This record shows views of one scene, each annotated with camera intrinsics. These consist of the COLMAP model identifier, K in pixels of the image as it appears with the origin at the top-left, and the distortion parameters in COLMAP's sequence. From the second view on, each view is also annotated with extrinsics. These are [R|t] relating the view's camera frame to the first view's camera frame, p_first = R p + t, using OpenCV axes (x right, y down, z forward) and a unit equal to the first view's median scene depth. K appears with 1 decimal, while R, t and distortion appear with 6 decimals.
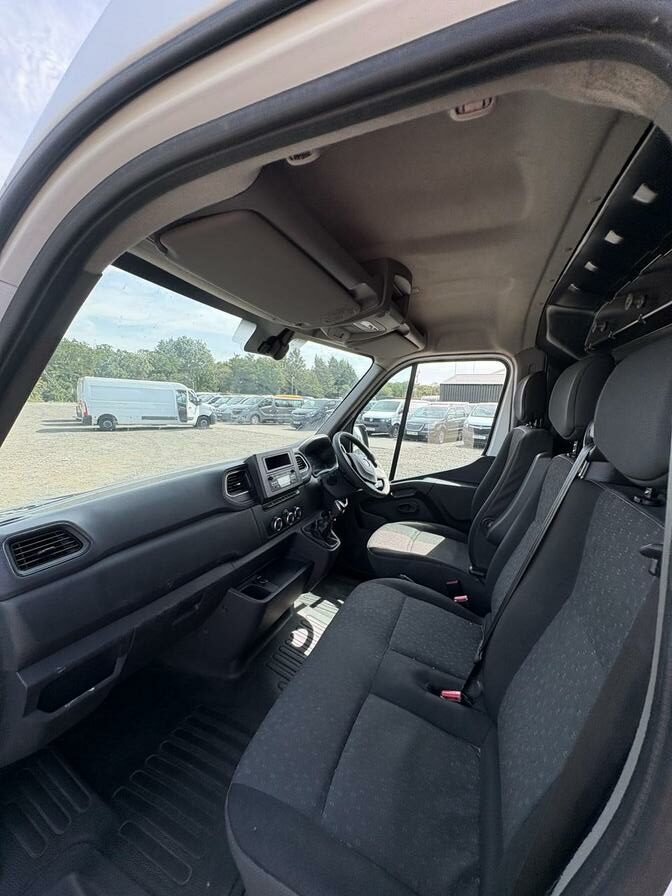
lens RADIAL K [[361.4, 0, 334.9], [0, 361.4, 452.3], [0, 0, 1]] dist [-0.003431, 0.001832]
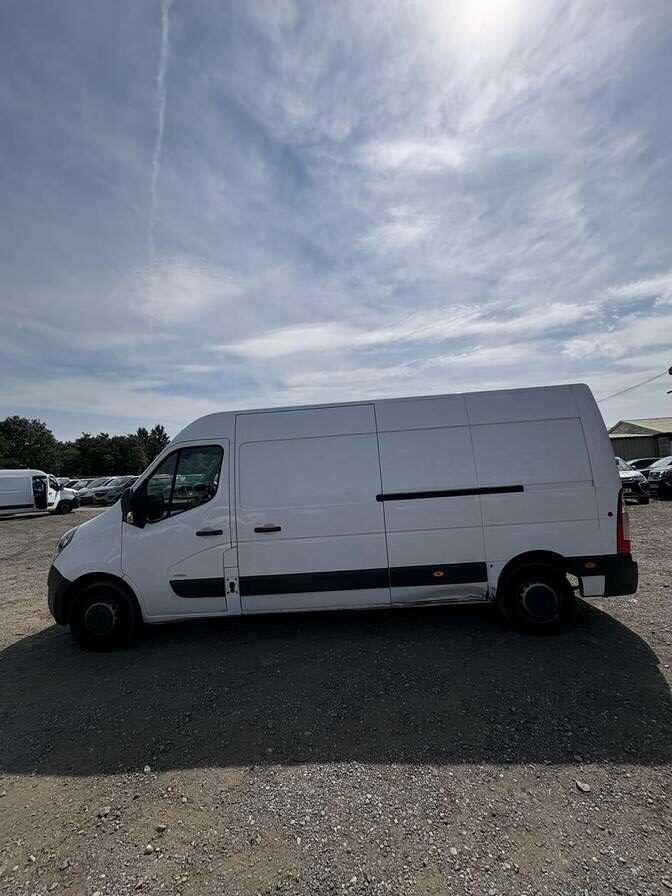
lens RADIAL K [[361.4, 0, 333.0], [0, 361.4, 448.9], [0, 0, 1]] dist [-0.003431, 0.001832]
pose [[0.939048, -0.053802, 0.339550, -0.007404], [0.121253, 0.976039, -0.180679, 0.030513], [-0.321693, 0.210838, 0.923071, -0.183693]]
